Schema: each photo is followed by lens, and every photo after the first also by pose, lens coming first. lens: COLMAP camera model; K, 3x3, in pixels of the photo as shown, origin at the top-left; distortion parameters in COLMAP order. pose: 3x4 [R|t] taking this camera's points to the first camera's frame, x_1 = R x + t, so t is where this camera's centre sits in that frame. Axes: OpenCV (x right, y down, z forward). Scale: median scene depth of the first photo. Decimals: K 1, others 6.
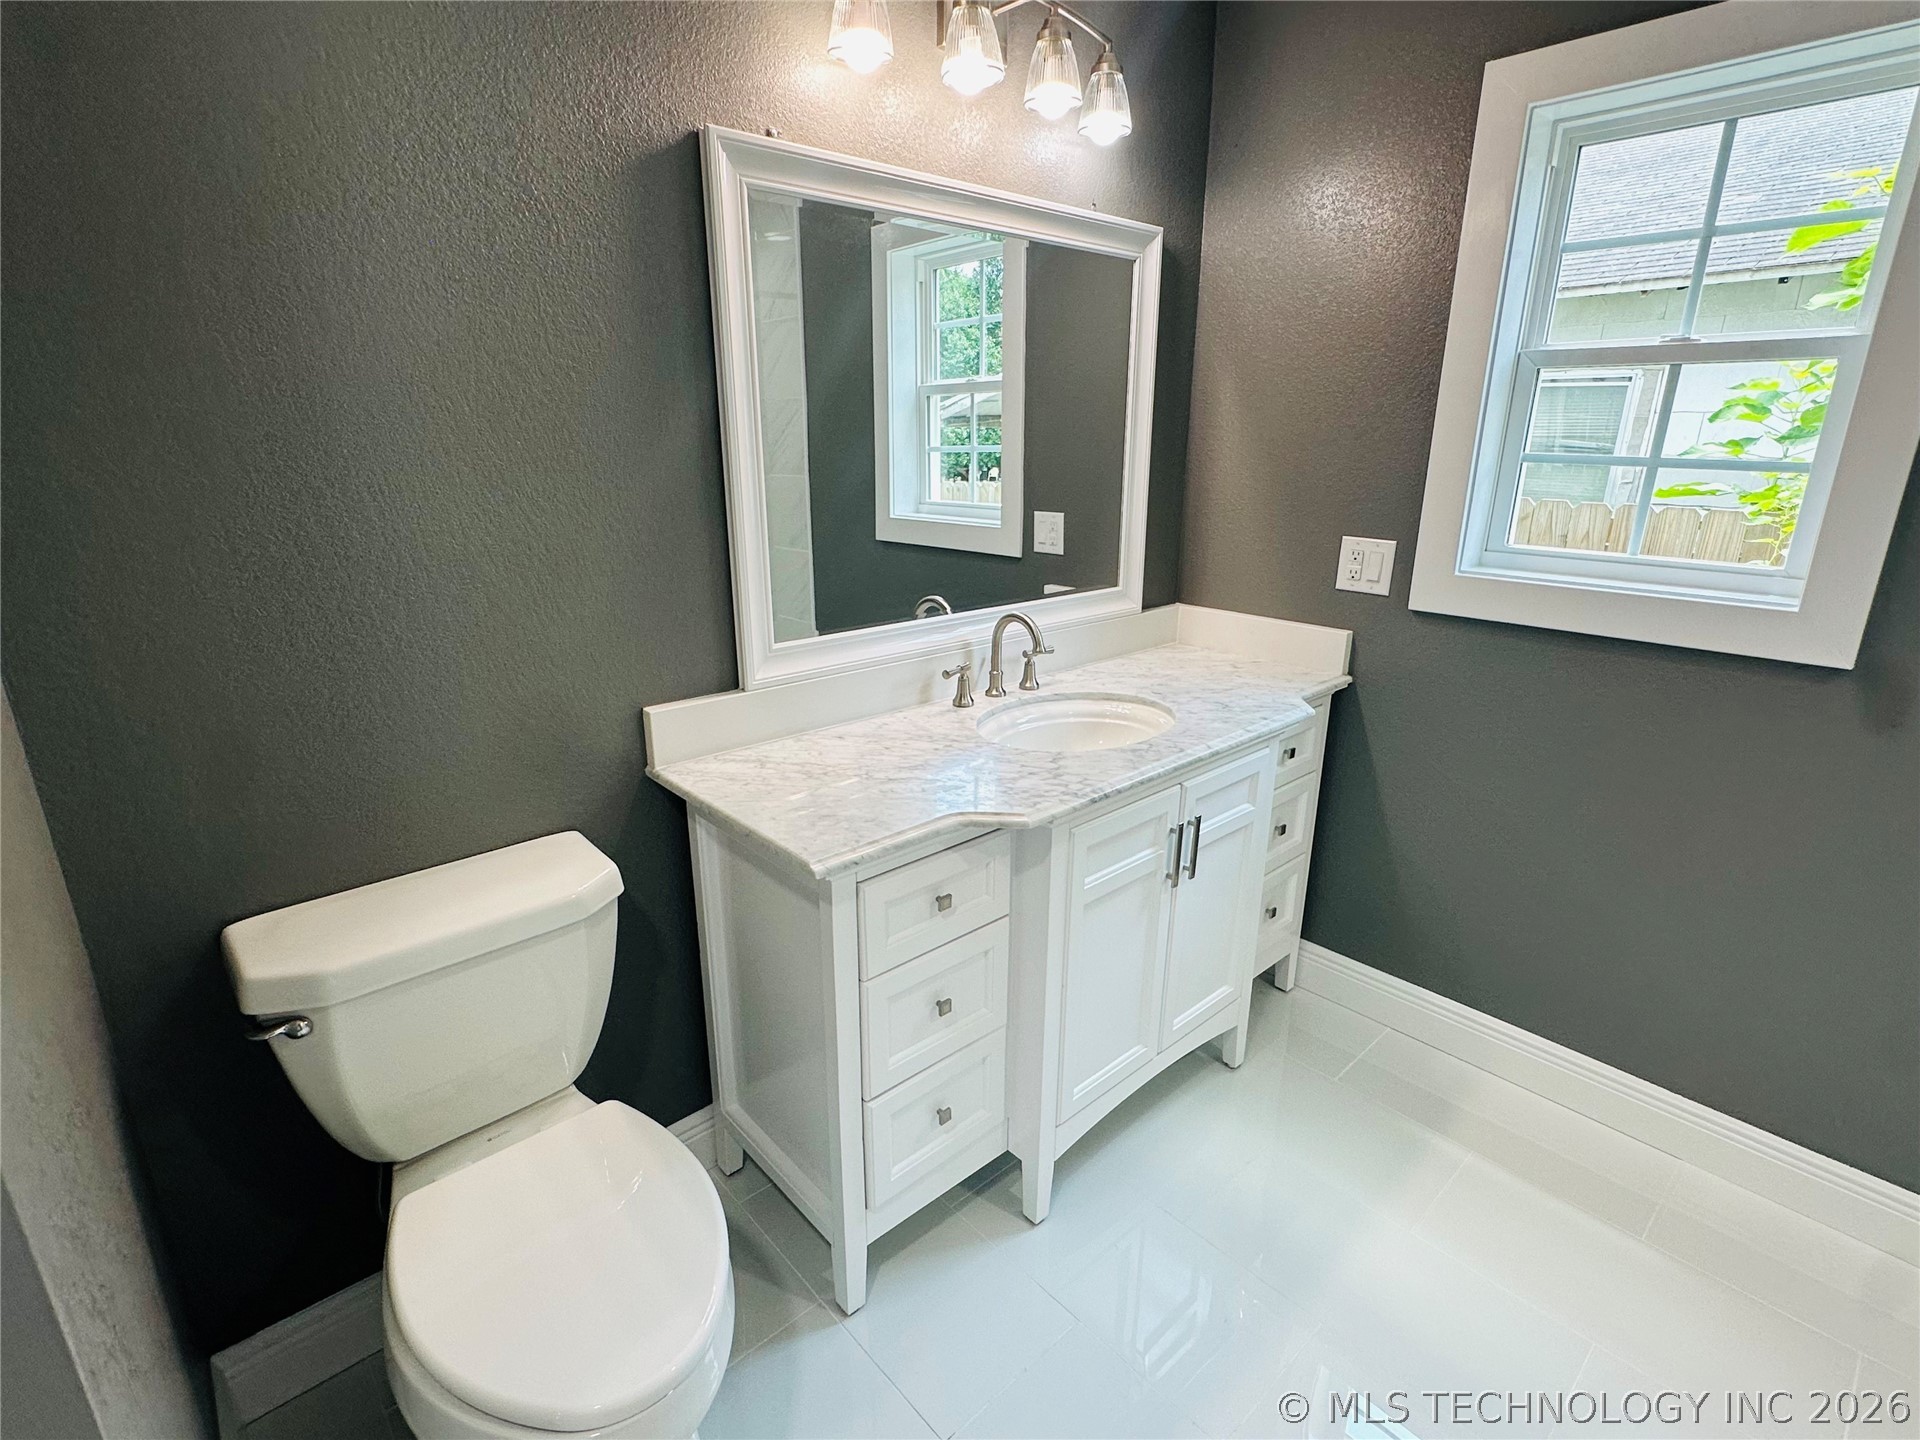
lens RADIAL K [[945.2, 0, 962.1], [0, 945.2, 722.1], [0, 0, 1]] dist [0.002588, -0.000486]
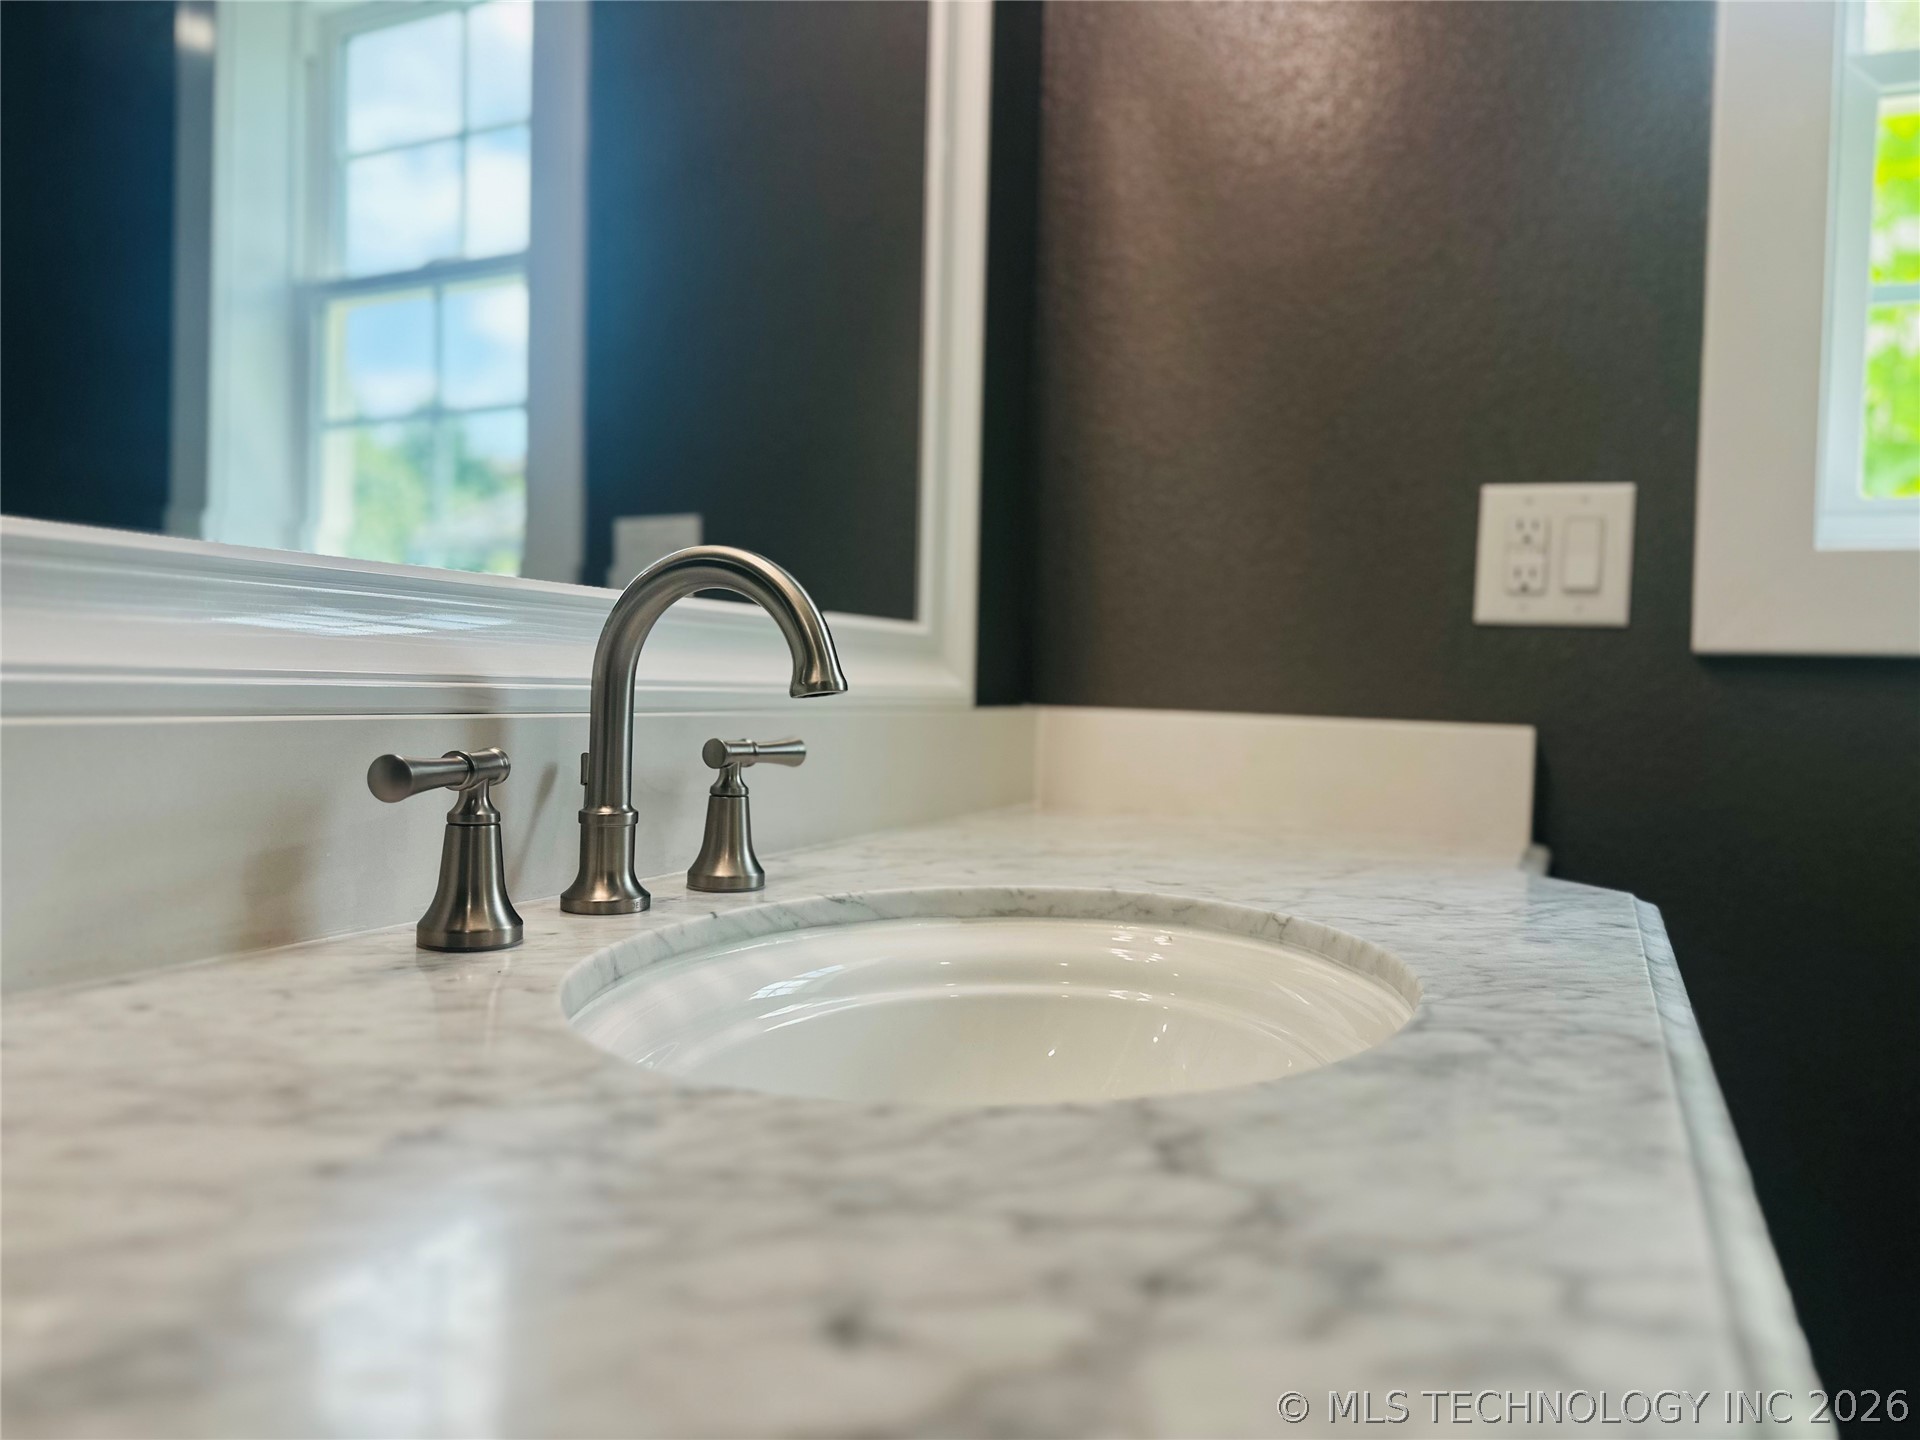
lens RADIAL K [[1353.4, 0, 961.4], [0, 1353.4, 739.4], [0, 0, 1]] dist [0.051366, -0.052253]
pose [[0.919615, 0.011389, 0.392656, -0.017802], [0.088176, 0.968087, -0.234591, 0.018936], [-0.382797, 0.250356, 0.889263, 0.644086]]
